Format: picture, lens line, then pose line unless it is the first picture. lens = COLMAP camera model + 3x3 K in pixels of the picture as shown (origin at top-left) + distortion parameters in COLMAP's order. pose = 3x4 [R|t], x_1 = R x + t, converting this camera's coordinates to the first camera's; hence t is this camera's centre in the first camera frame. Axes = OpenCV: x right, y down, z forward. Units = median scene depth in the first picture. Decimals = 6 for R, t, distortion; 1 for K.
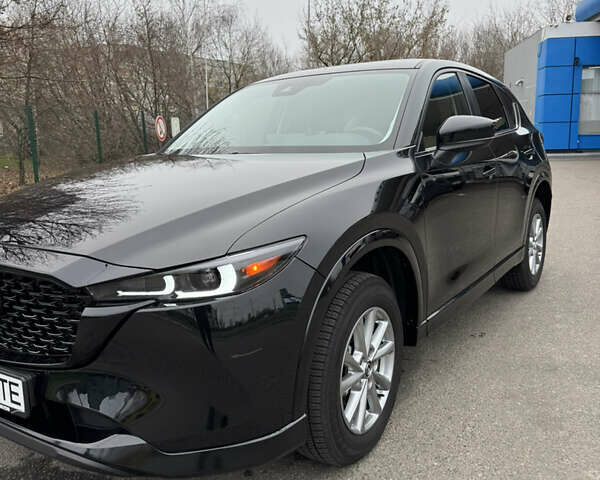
lens RADIAL K [[556.4, 0, 308.5], [0, 556.4, 245.2], [0, 0, 1]] dist [0.112774, -0.202147]
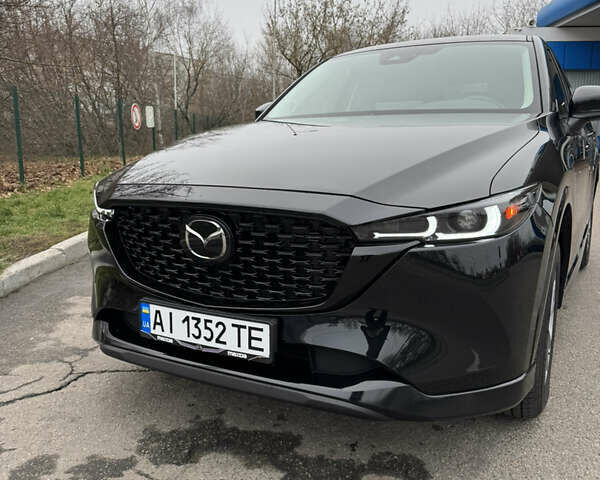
lens RADIAL K [[556.4, 0, 308.5], [0, 556.4, 245.2], [0, 0, 1]] dist [0.112774, -0.202147]
pose [[0.996486, 0.009946, 0.083165, -0.417439], [-0.010276, 0.999941, 0.003537, 0.078818], [-0.083125, -0.004380, 0.996530, 0.027246]]
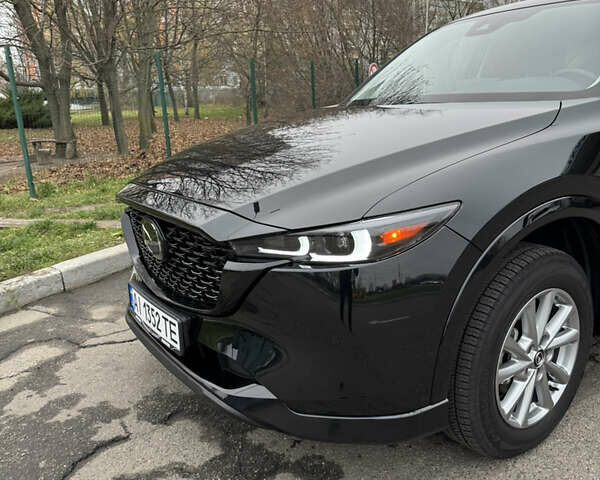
lens RADIAL K [[556.4, 0, 308.5], [0, 556.4, 245.2], [0, 0, 1]] dist [0.112774, -0.202147]
pose [[0.929648, 0.082990, -0.358980, 0.078805], [-0.050191, 0.993745, 0.099759, -0.020618], [0.365013, -0.074723, 0.927999, 0.084784]]
